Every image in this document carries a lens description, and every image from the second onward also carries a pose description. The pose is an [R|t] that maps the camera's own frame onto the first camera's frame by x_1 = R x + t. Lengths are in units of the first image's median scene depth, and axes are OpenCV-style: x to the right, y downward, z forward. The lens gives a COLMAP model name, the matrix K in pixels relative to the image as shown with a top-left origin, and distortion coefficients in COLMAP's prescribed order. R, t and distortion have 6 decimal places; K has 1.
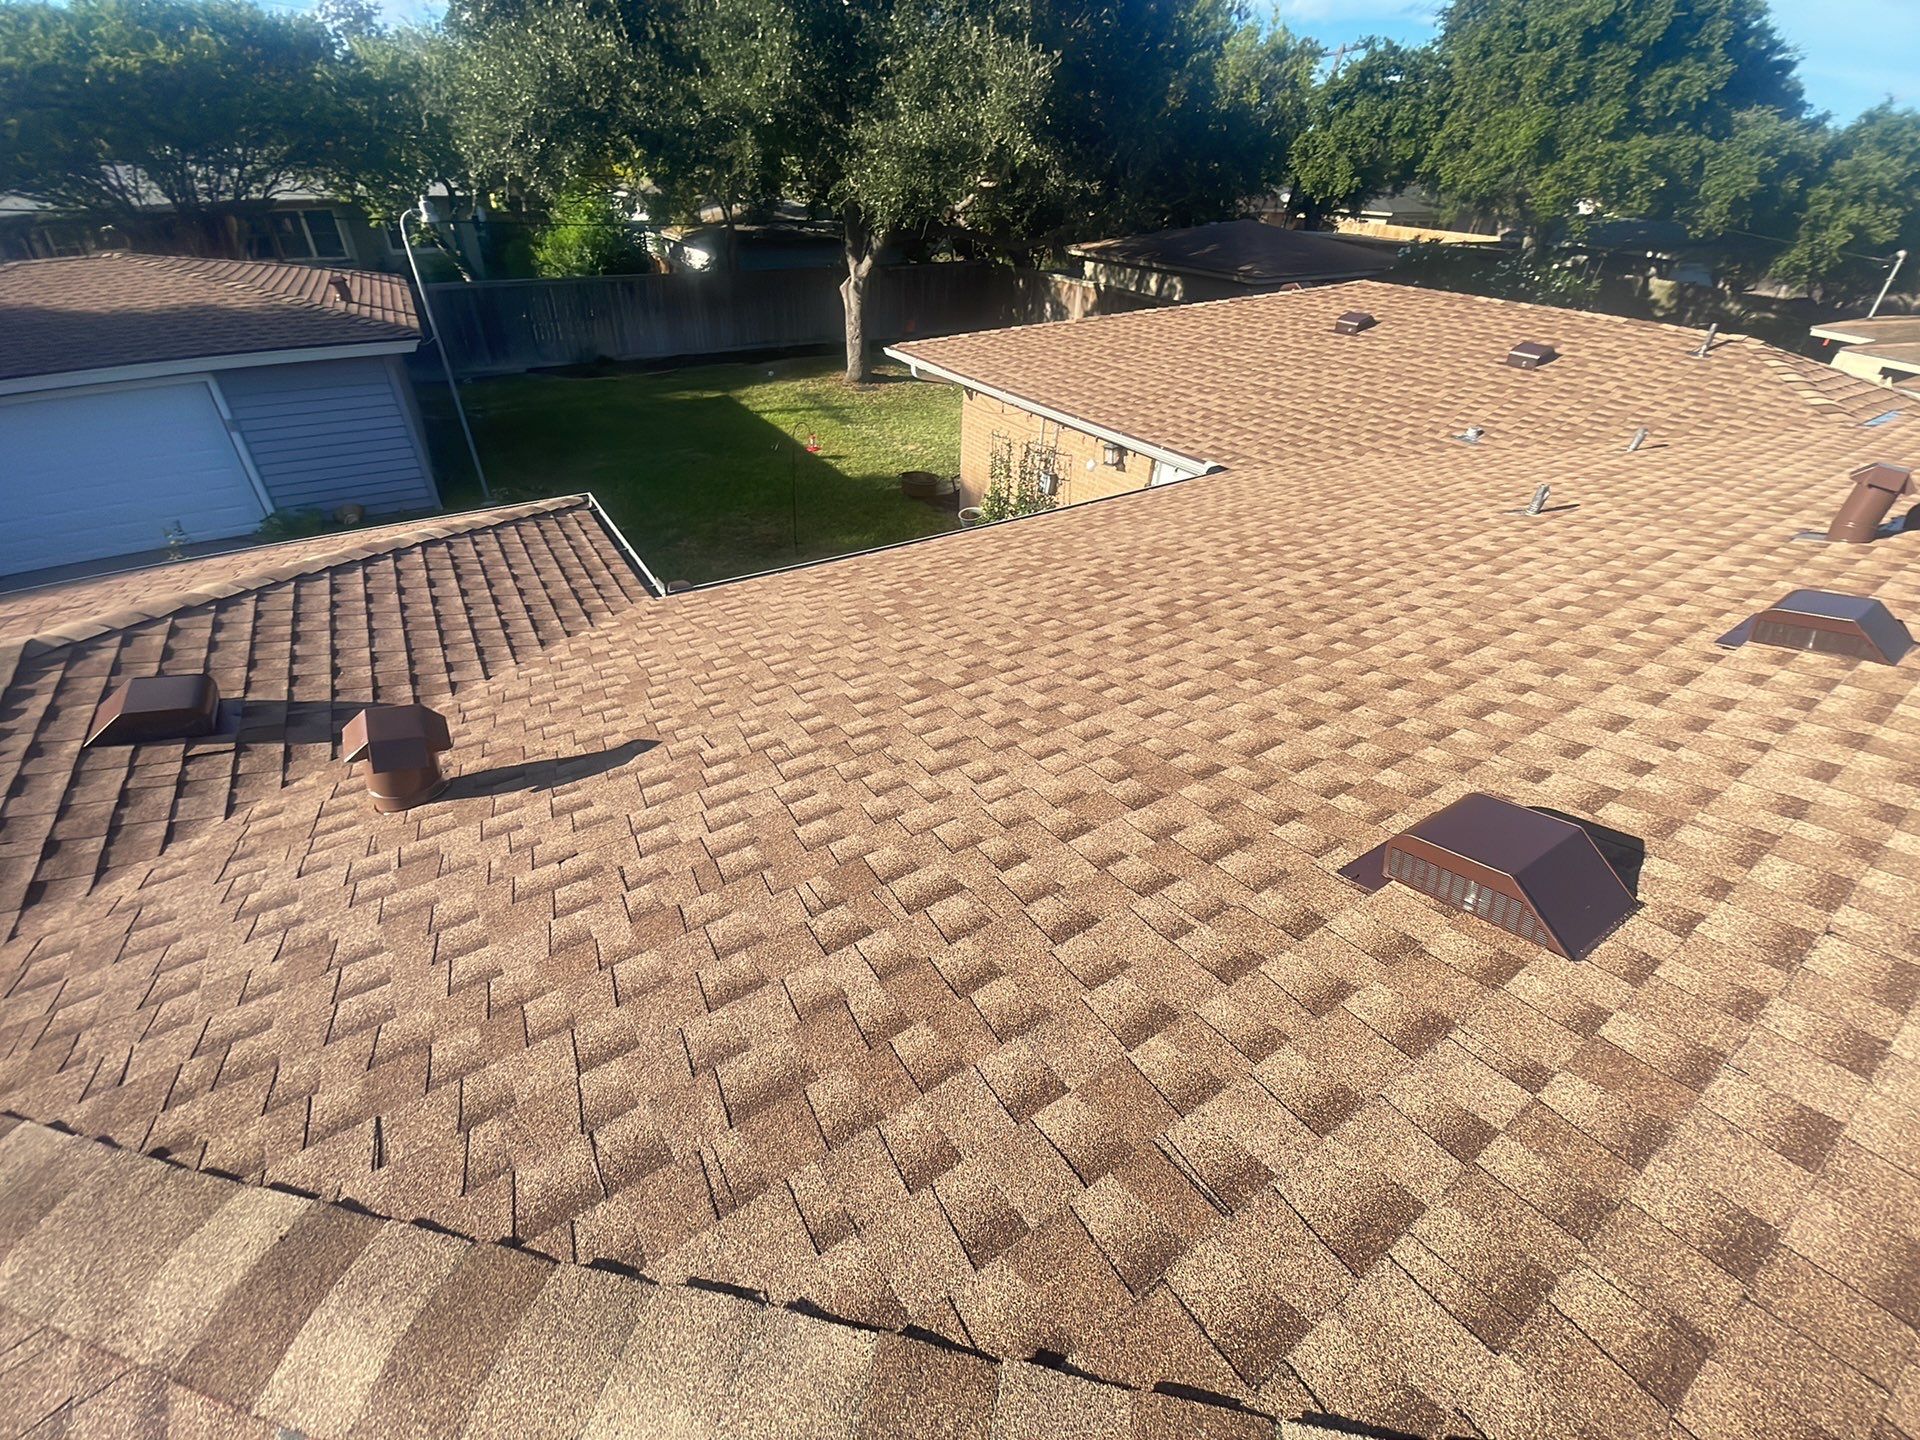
lens RADIAL K [[783.2, 0, 957.8], [0, 783.2, 736.6], [0, 0, 1]] dist [0.014261, -0.016710]
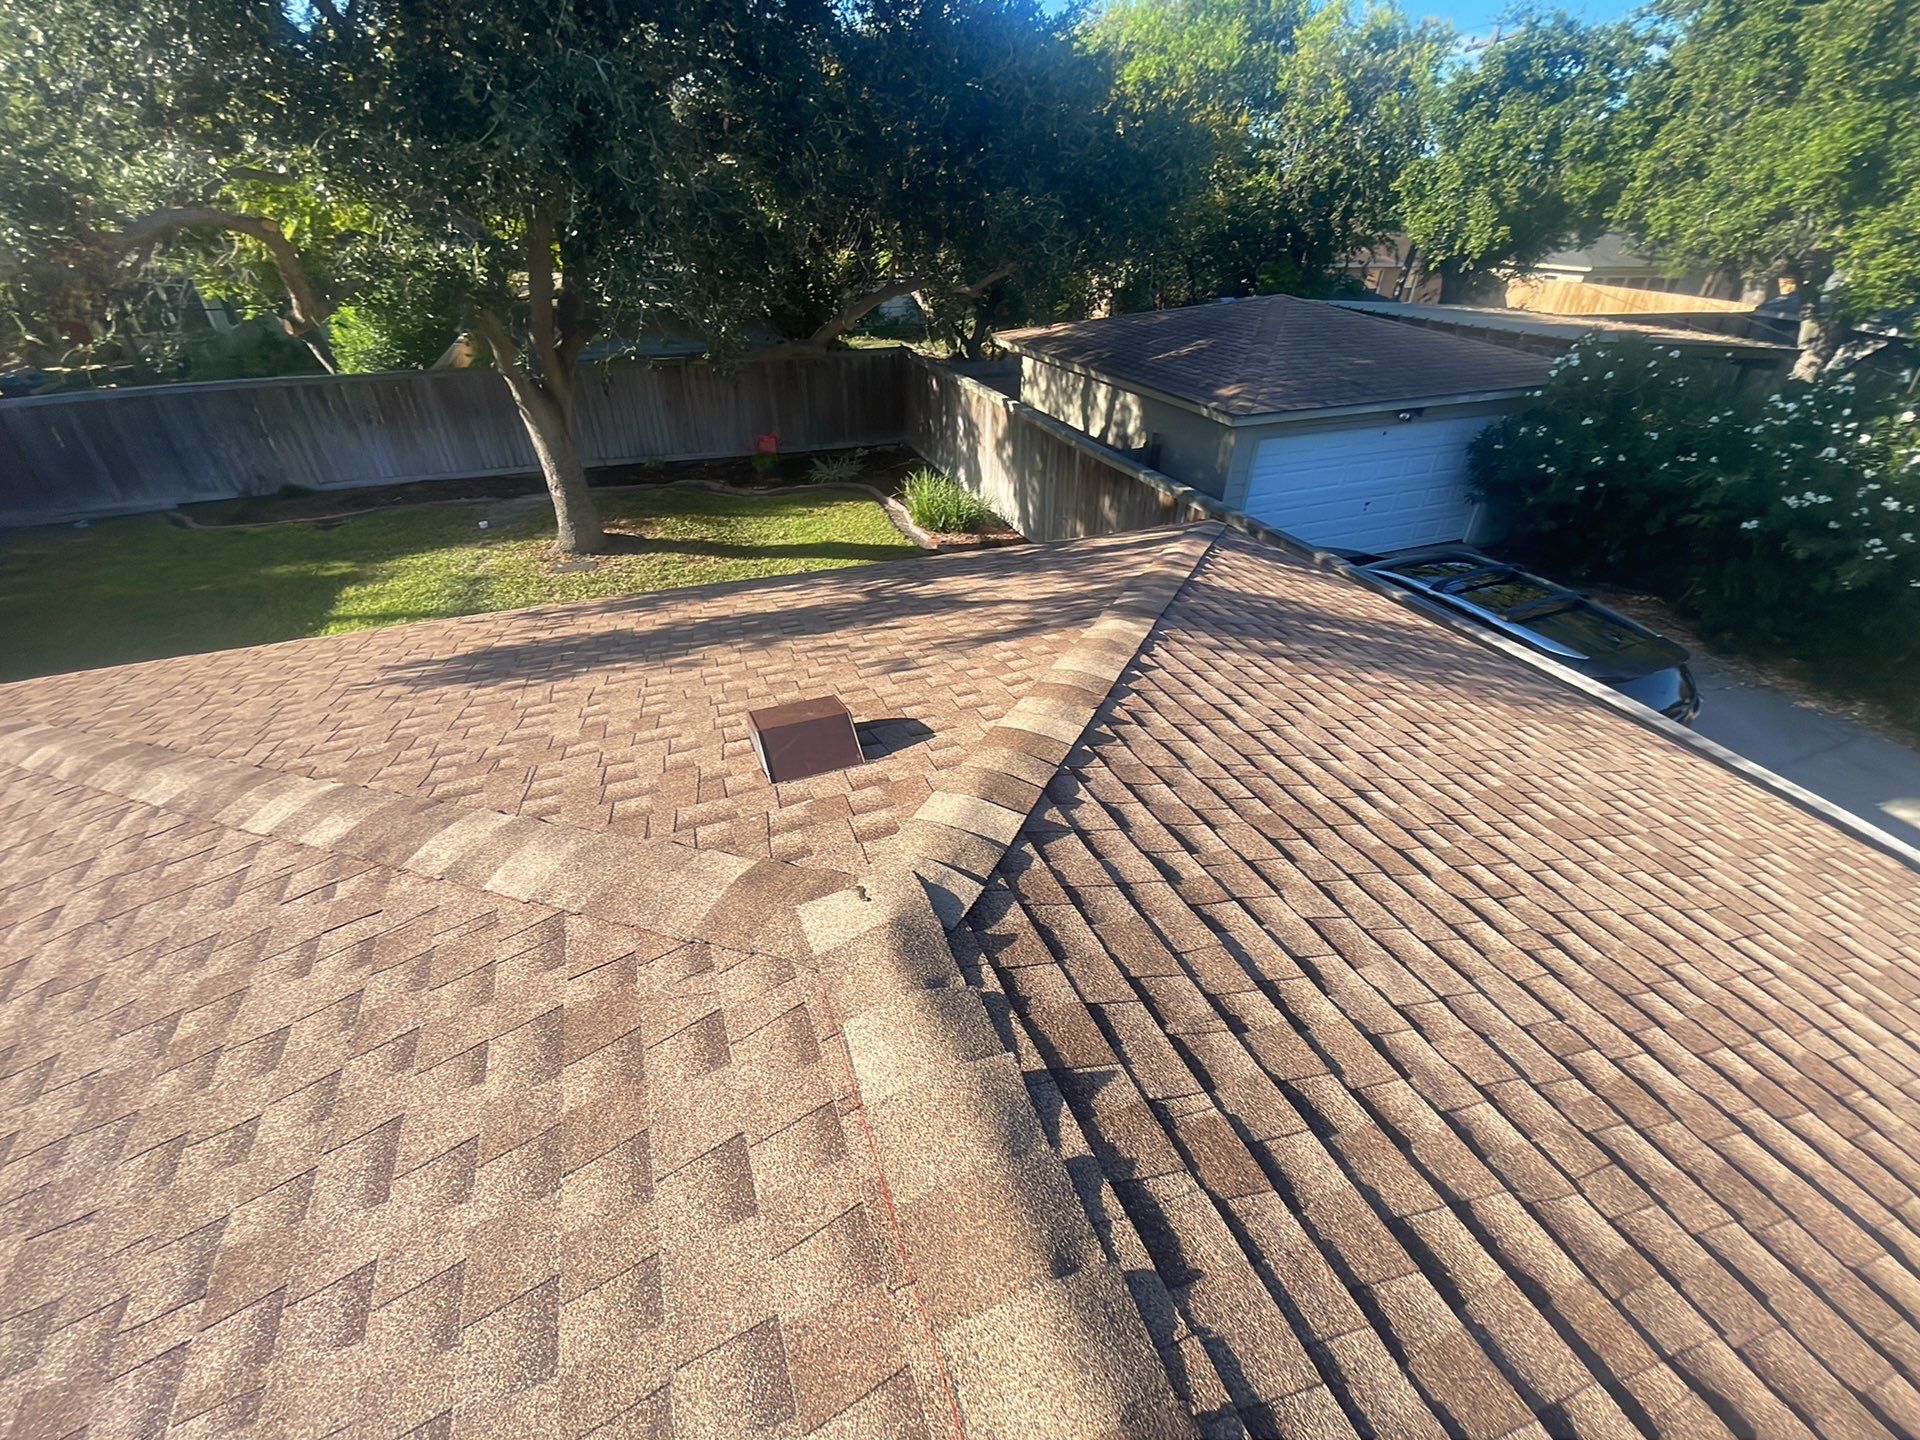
lens RADIAL K [[793.5, 0, 950.1], [0, 793.5, 727.0], [0, 0, 1]] dist [0.009969, -0.014864]
pose [[0.980847, 0.093316, -0.170971, 0.986154], [-0.102801, 0.993569, -0.047470, -1.069294], [0.165442, 0.064136, 0.984132, 1.485484]]
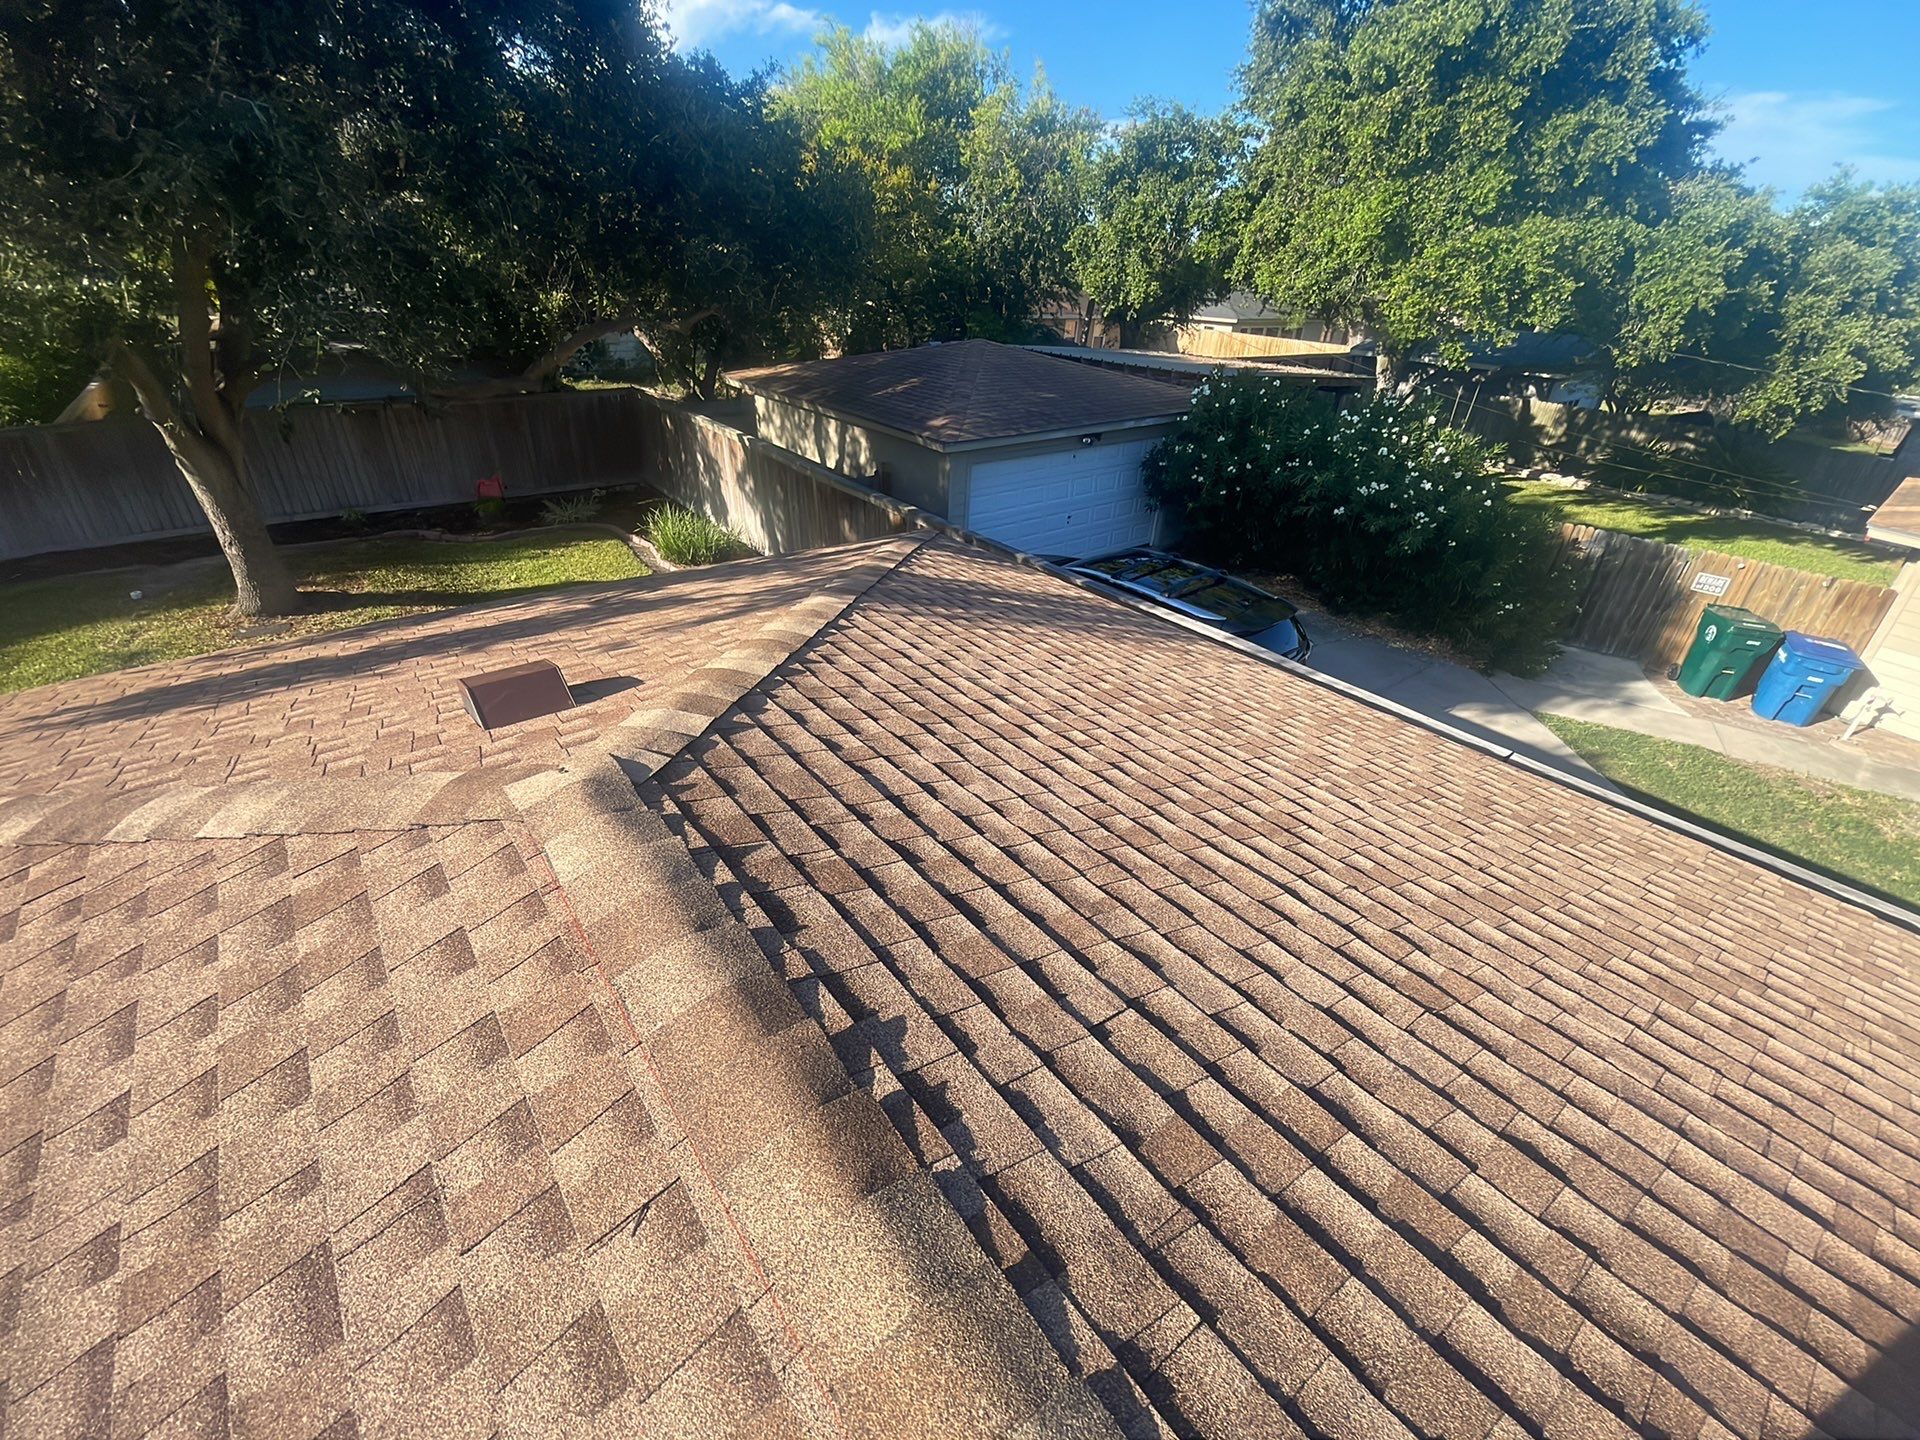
lens RADIAL K [[793.5, 0, 951.8], [0, 793.5, 721.2], [0, 0, 1]] dist [0.009969, -0.014864]
pose [[0.995185, -0.036213, 0.091078, 1.045144], [0.046066, 0.993027, -0.108518, -1.003858], [-0.086513, 0.112191, 0.989913, 1.405373]]
